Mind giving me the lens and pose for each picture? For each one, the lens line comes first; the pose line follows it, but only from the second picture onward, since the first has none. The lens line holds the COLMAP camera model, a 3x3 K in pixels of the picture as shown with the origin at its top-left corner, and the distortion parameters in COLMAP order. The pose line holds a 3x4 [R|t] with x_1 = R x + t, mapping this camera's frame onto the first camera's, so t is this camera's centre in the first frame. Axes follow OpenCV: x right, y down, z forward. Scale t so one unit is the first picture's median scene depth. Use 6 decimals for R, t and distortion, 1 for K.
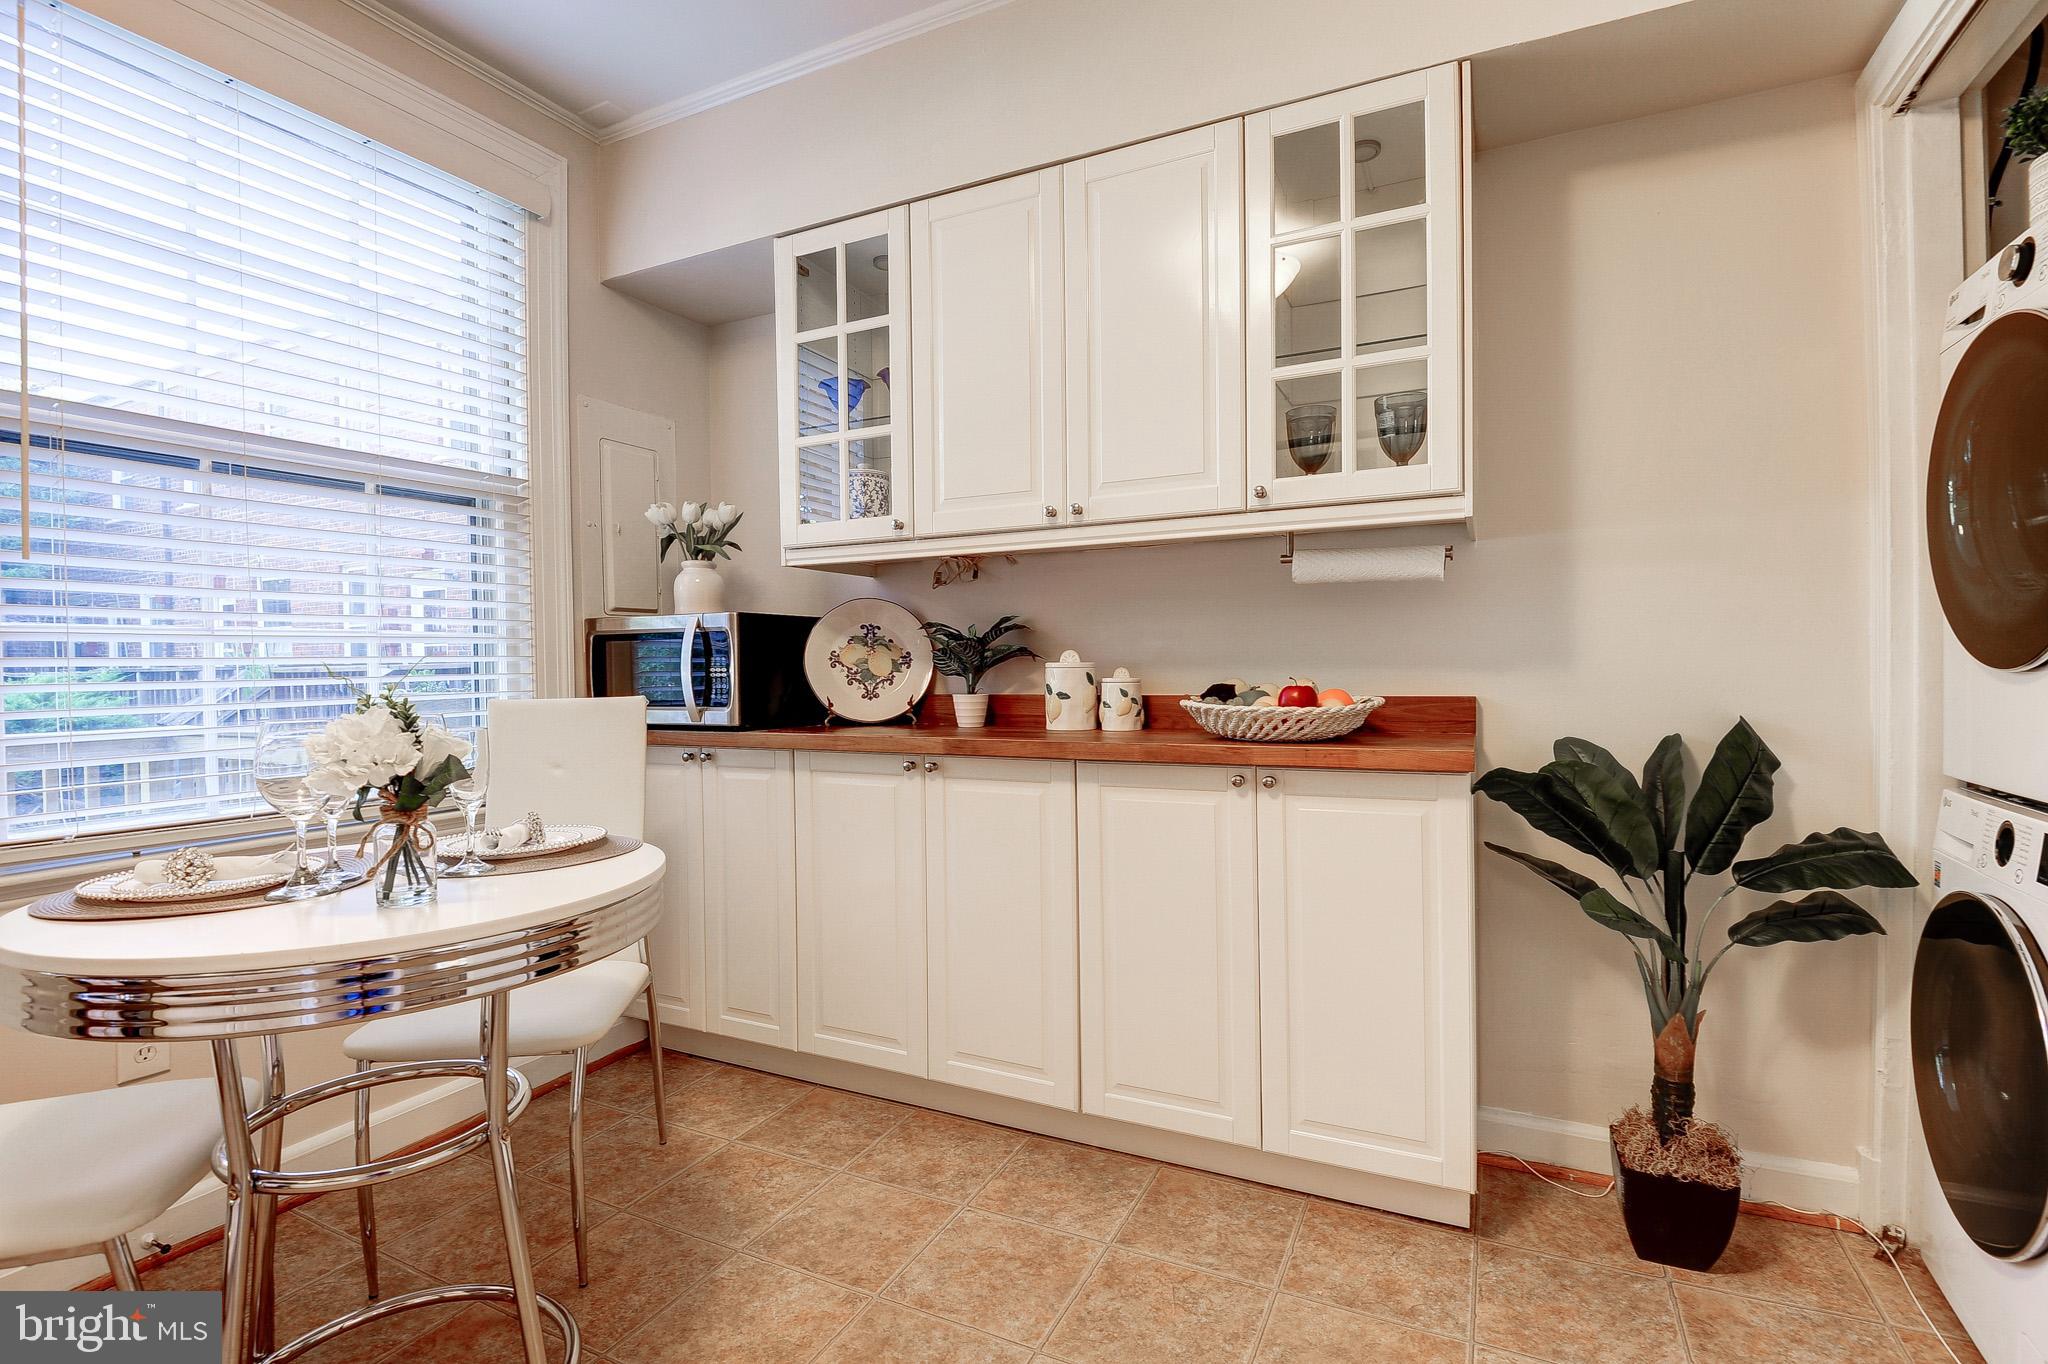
lens RADIAL K [[958.6, 0, 1031.6], [0, 958.6, 681.2], [0, 0, 1]] dist [0.002844, -0.016804]
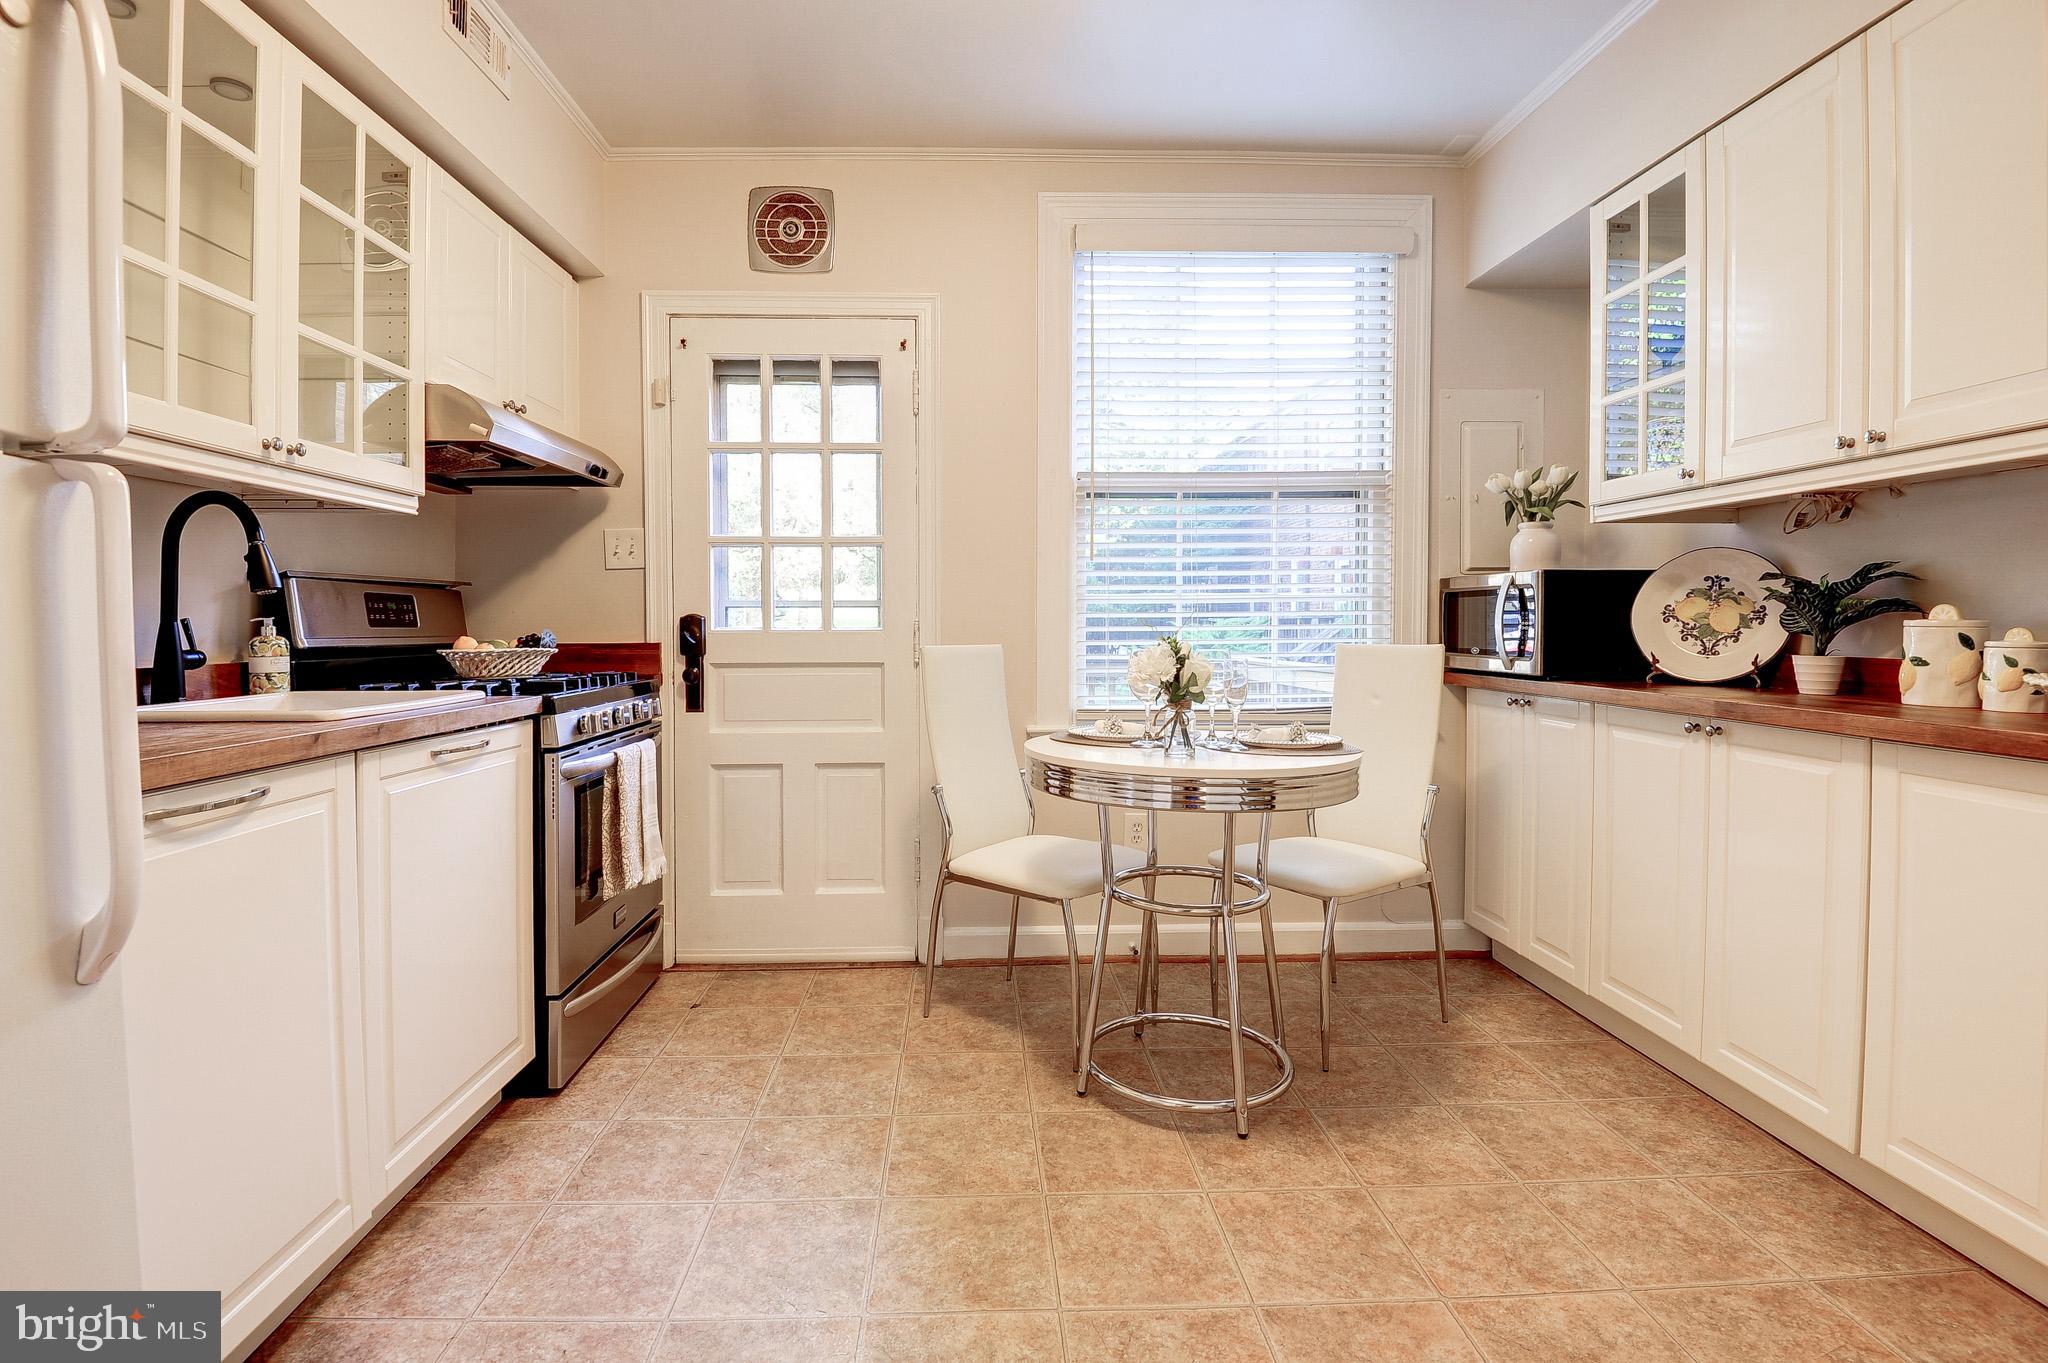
lens RADIAL K [[958.6, 0, 947.1], [0, 958.6, 638.2], [0, 0, 1]] dist [0.002844, -0.016804]
pose [[0.430769, 0.026275, -0.902080, 0.363753], [-0.018014, 0.999627, 0.020515, -0.005302], [0.902283, 0.007413, 0.431081, -0.064895]]
